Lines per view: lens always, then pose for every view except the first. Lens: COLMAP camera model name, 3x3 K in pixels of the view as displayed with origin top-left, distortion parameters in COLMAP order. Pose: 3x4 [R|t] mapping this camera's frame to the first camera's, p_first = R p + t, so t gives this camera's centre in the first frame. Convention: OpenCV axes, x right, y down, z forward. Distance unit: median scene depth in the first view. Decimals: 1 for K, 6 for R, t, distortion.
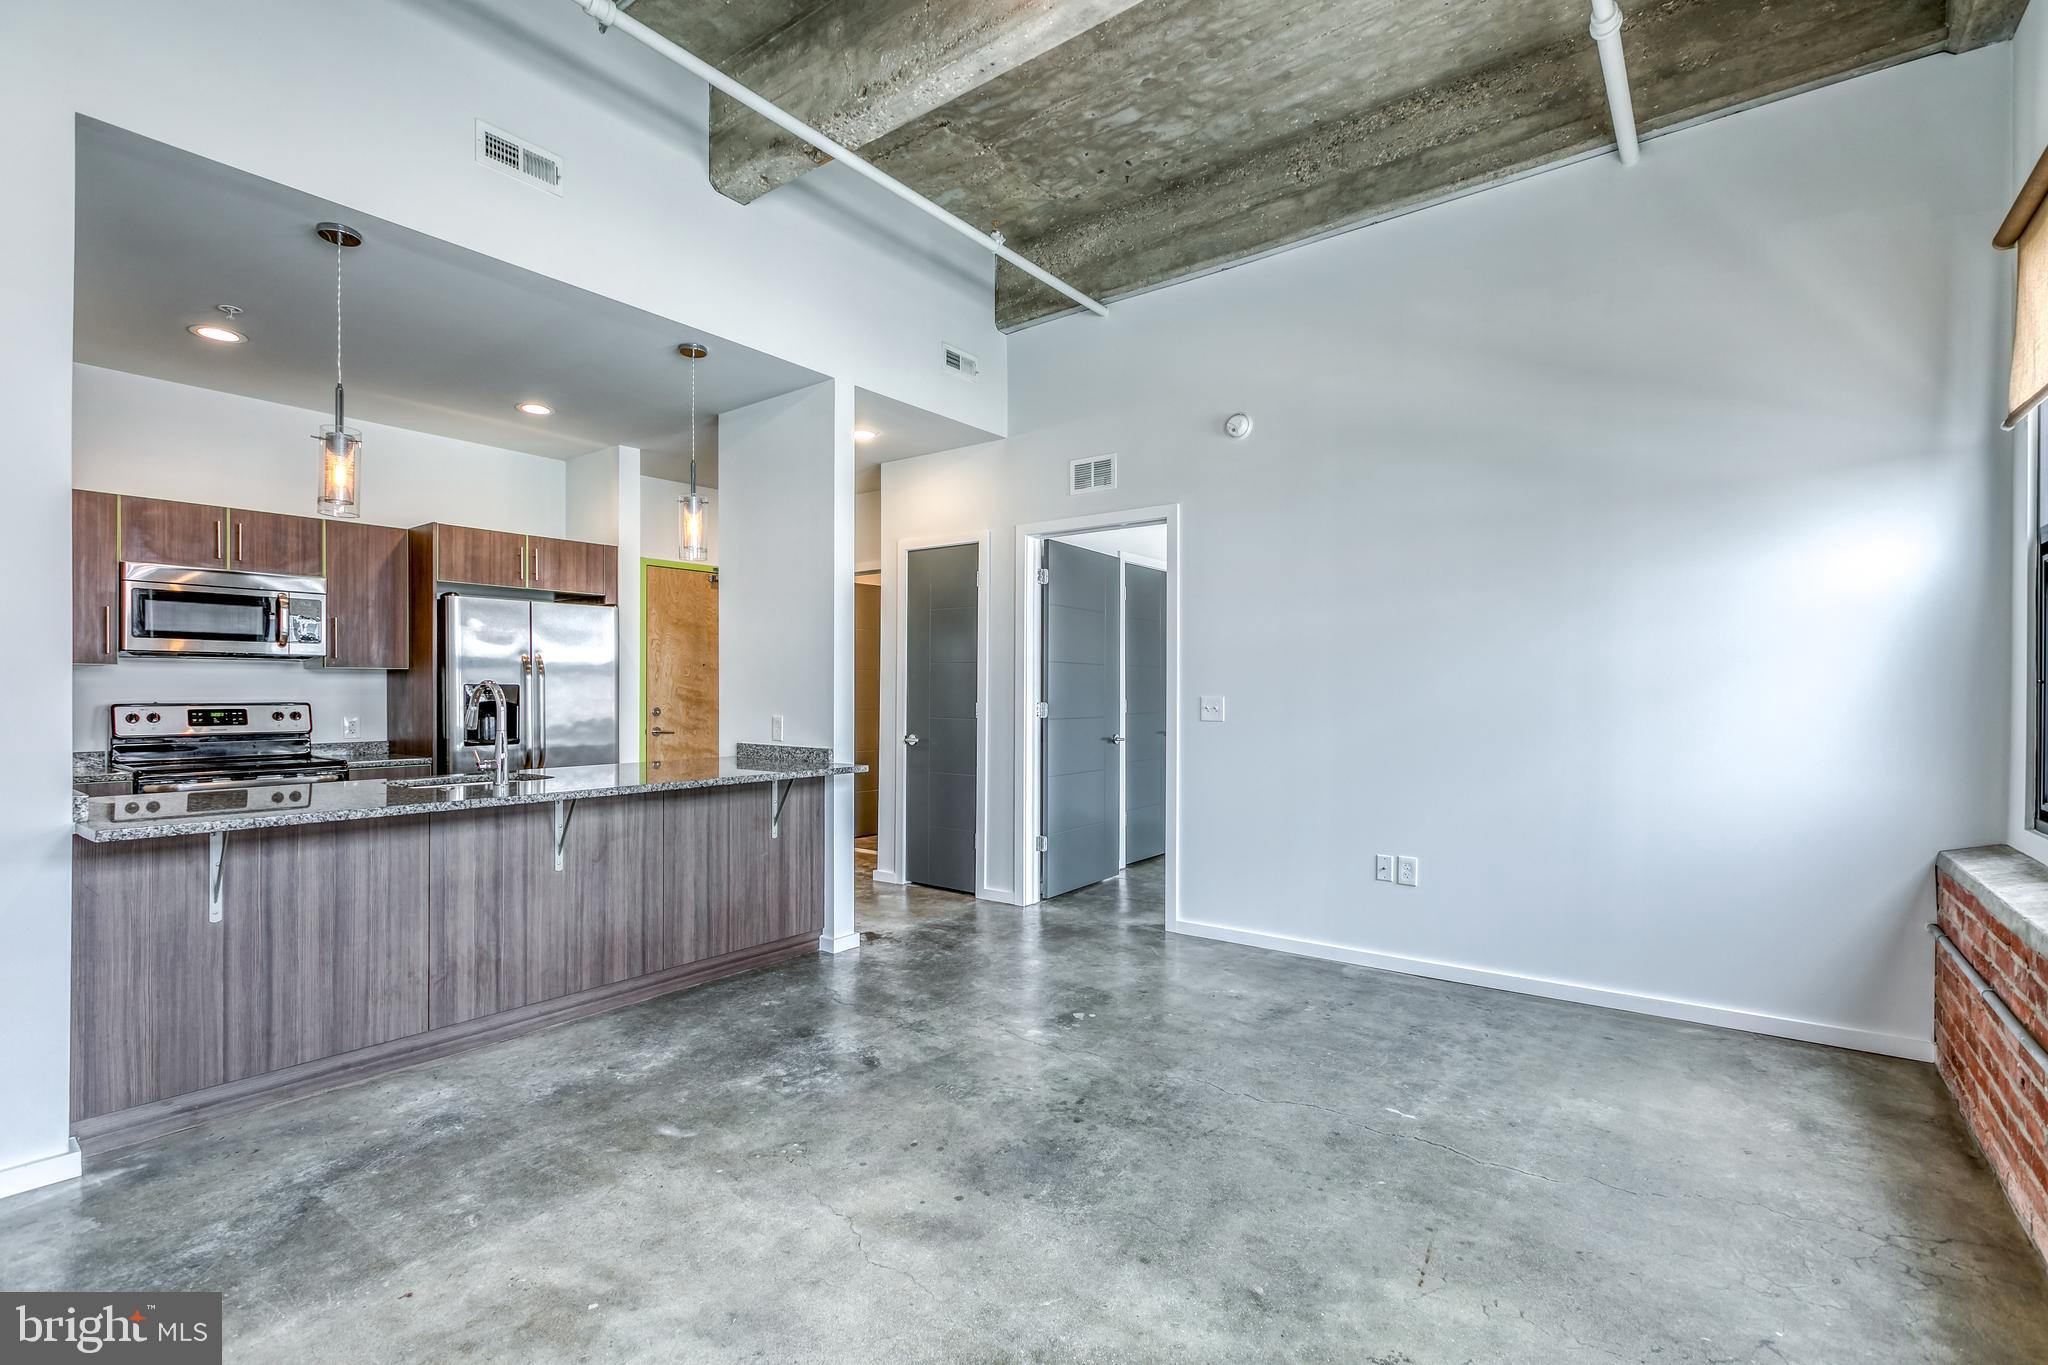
lens RADIAL K [[933.5, 0, 1016.8], [0, 933.5, 692.5], [0, 0, 1]] dist [0.002512, -0.000448]
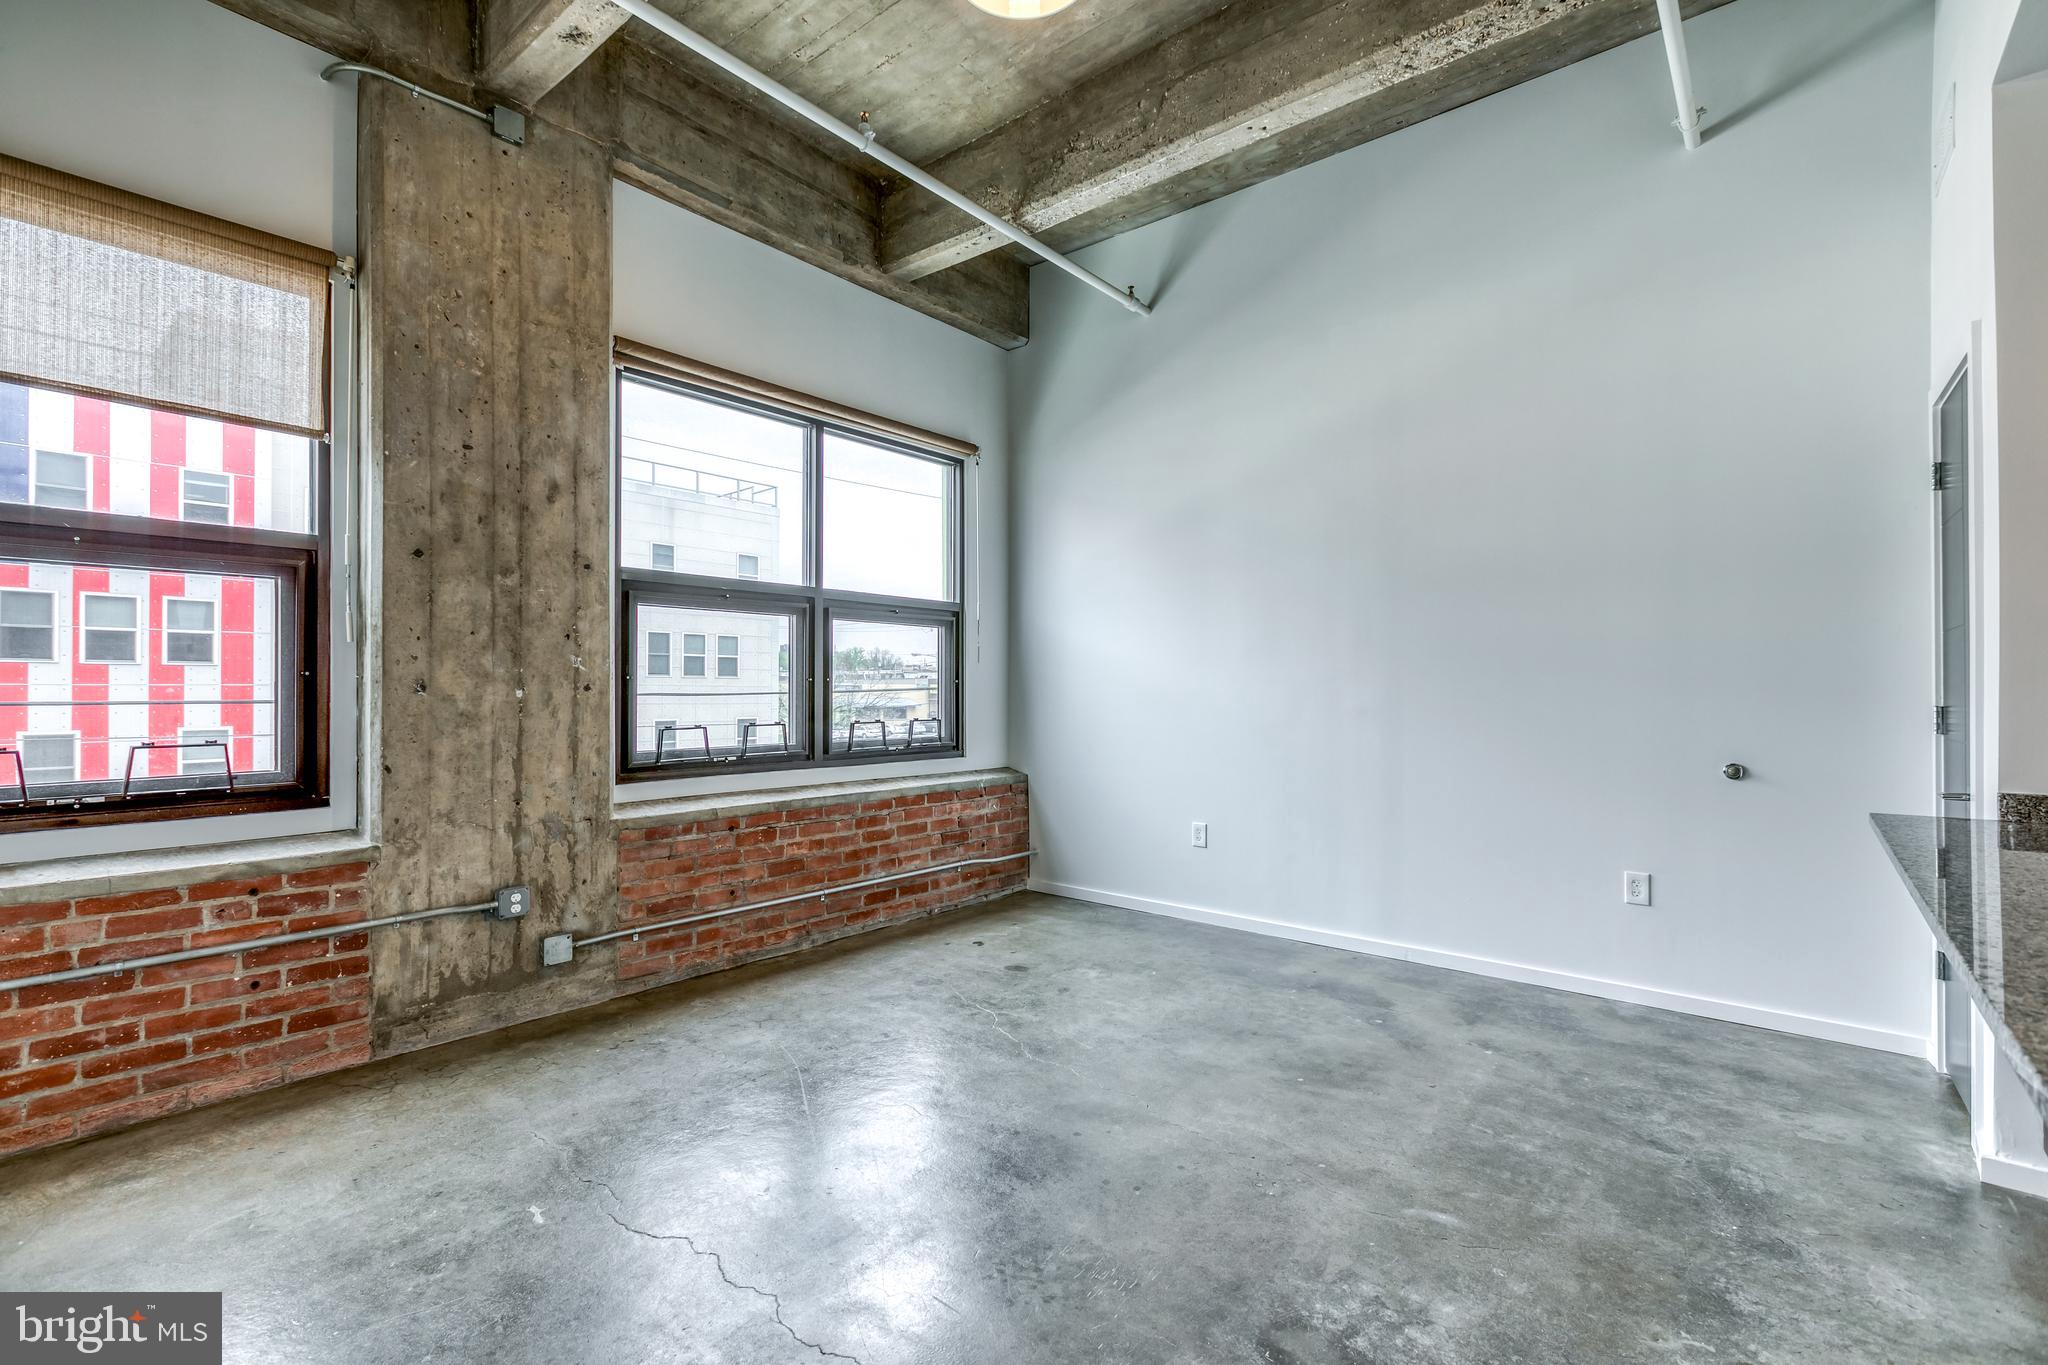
lens RADIAL K [[915.9, 0, 1012.9], [0, 915.9, 687.6], [0, 0, 1]] dist [0.002341, 0.000019]
pose [[-0.998947, -0.001497, 0.045858, -0.020406], [-0.001657, 0.999993, -0.003451, 0.003388], [-0.045852, -0.003523, -0.998942, 1.267228]]
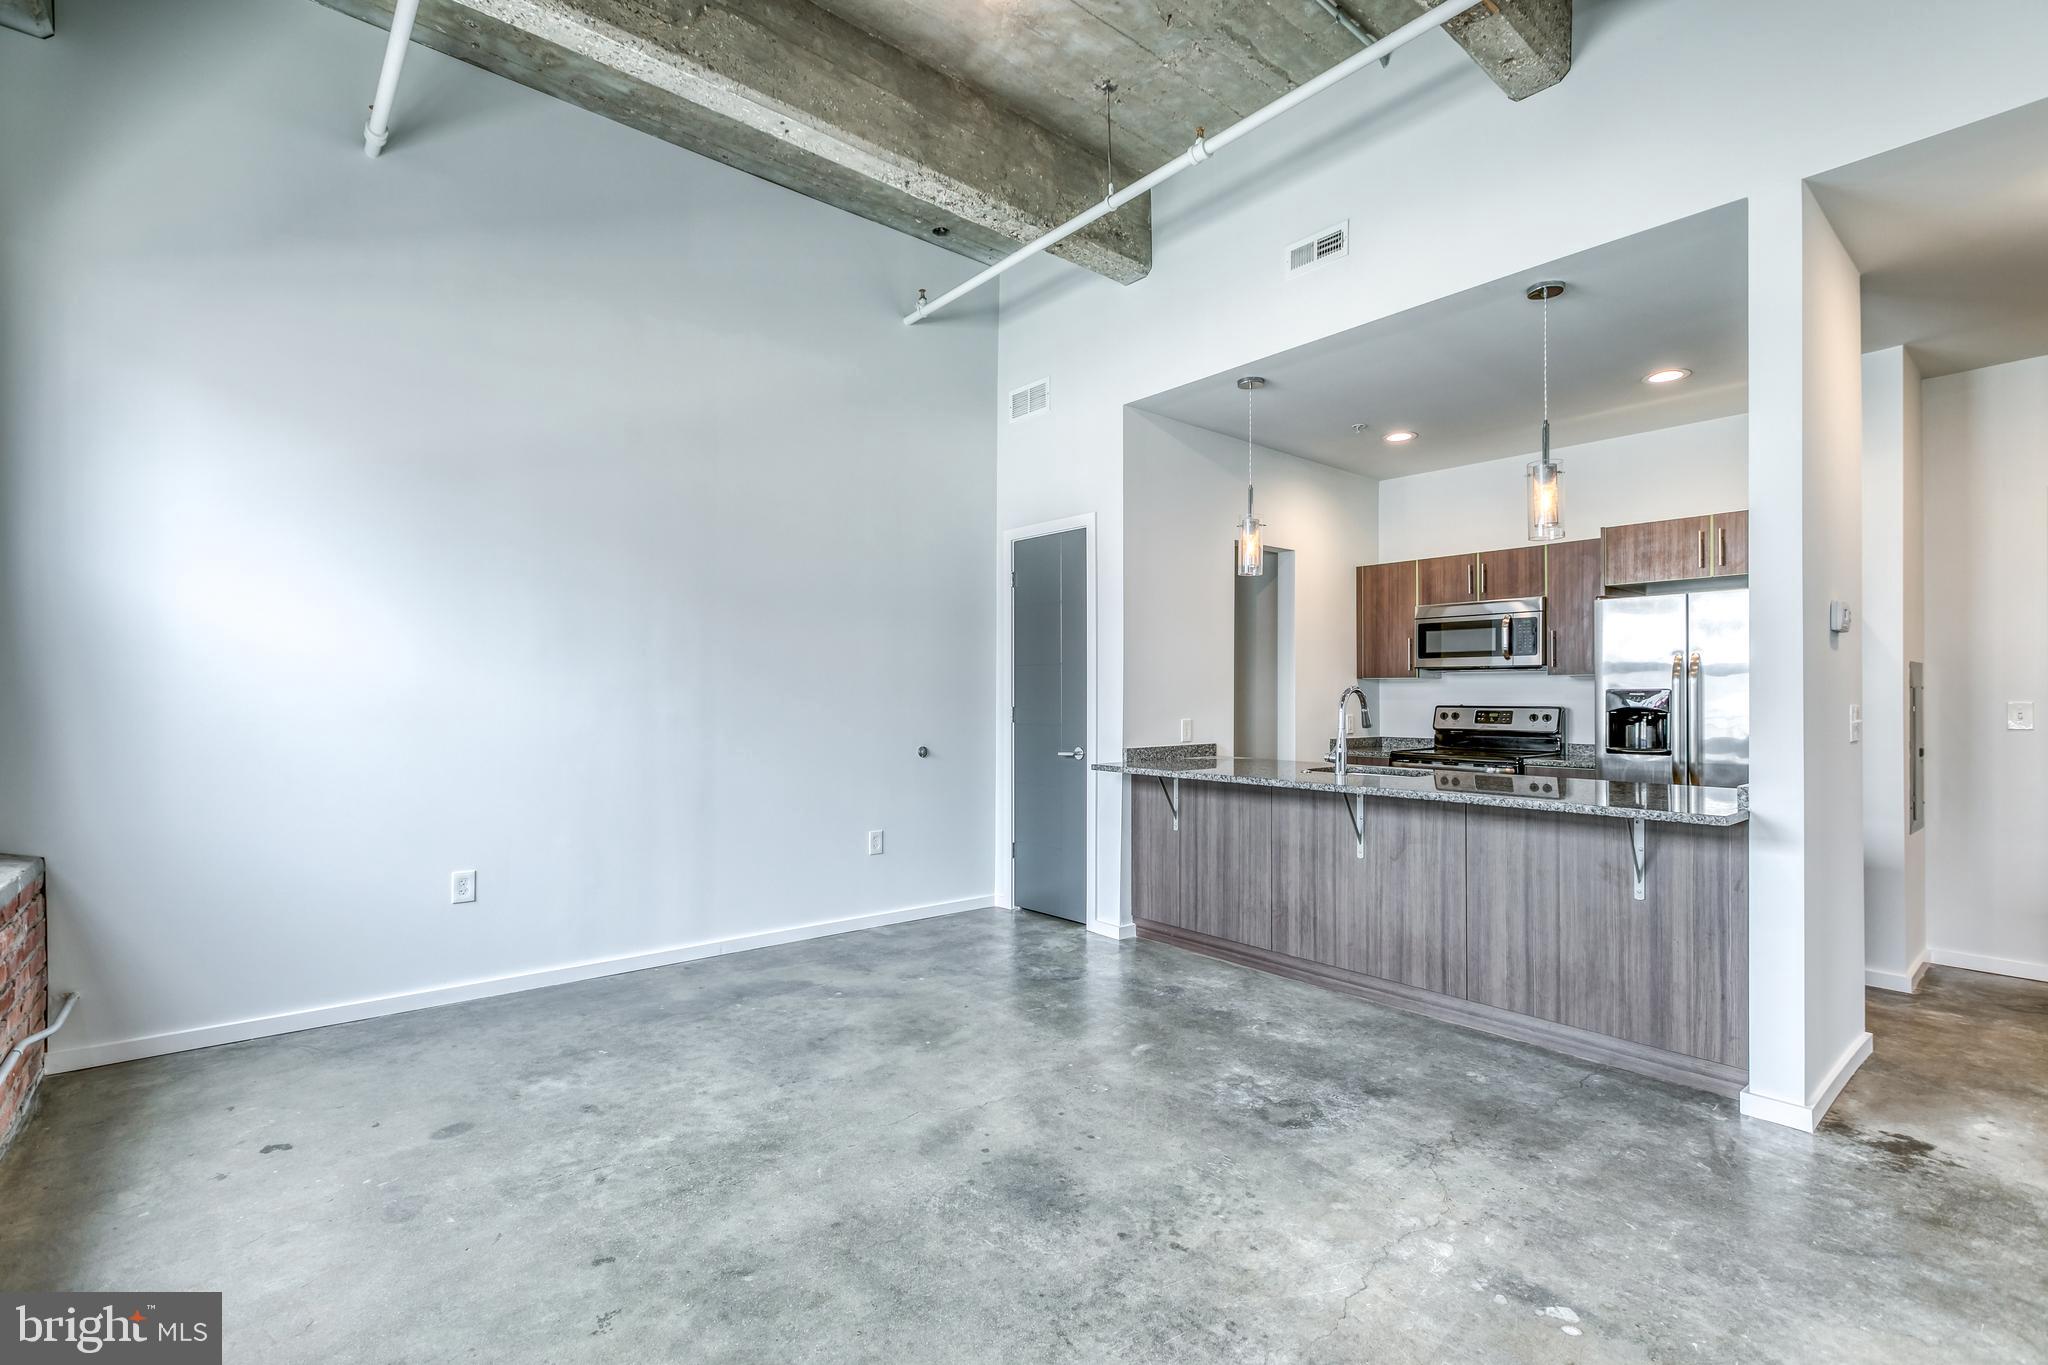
lens RADIAL K [[915.9, 0, 1012.9], [0, 915.9, 687.6], [0, 0, 1]] dist [0.002341, 0.000019]
pose [[-0.220245, -0.010998, -0.975382, 0.600141], [-0.002415, 0.999940, -0.010730, 0.001596], [0.975442, -0.000008, -0.220259, 0.763430]]
